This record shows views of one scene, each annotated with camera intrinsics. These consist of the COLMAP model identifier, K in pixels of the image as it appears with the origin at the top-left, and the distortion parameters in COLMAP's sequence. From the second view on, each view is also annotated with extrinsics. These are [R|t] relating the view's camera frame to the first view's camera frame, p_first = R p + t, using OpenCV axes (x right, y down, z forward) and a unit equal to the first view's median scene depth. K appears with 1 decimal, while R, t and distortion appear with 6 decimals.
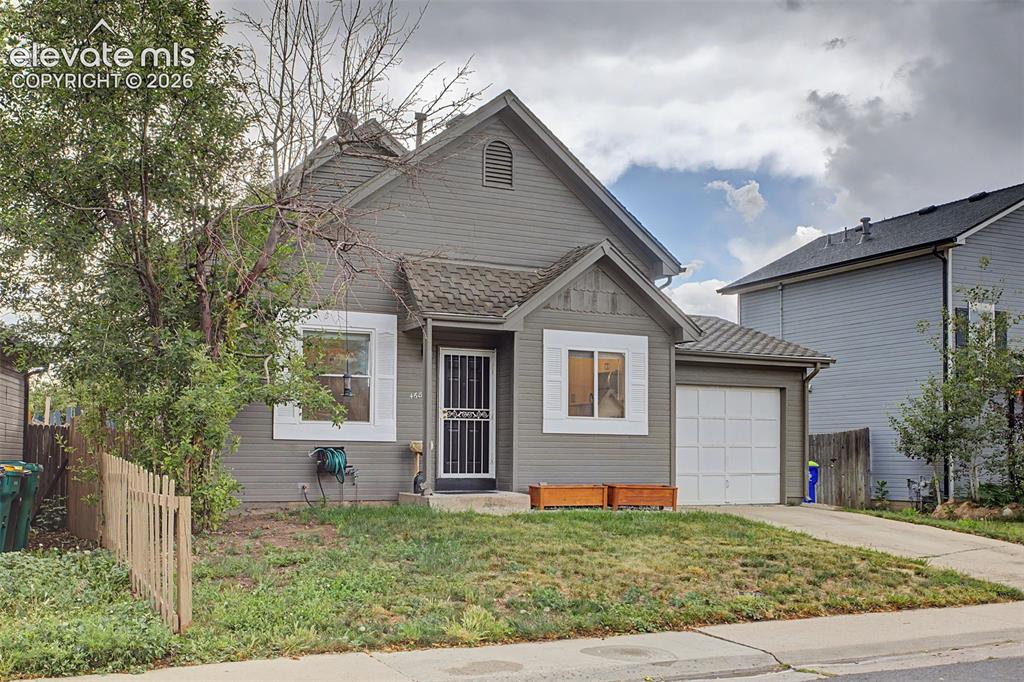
lens RADIAL K [[1084.1, 0, 511.4], [0, 1084.1, 472.6], [0, 0, 1]] dist [-0.011911, -0.005629]
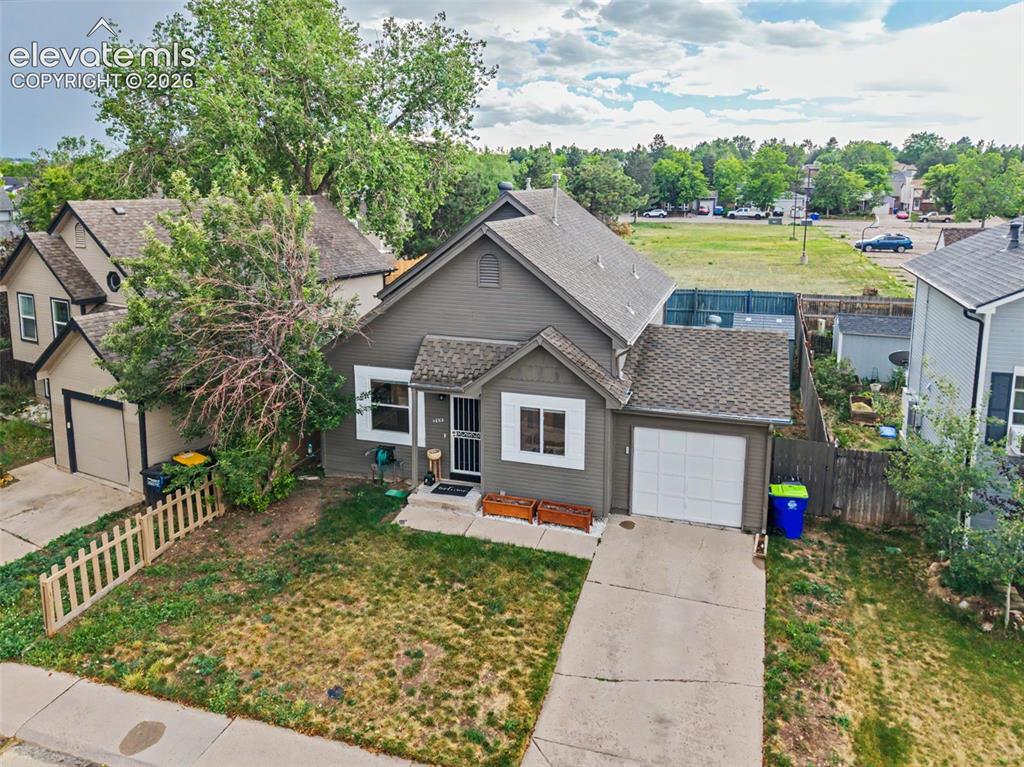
lens RADIAL K [[752.0, 0, 511.7], [0, 752.0, 311.7], [0, 0, 1]] dist [0.038244, 0.004368]
pose [[0.719074, 0.113297, -0.685635, 0.713222], [-0.001817, 0.986924, 0.161178, -0.397253], [0.694931, -0.114653, 0.709877, 0.300211]]
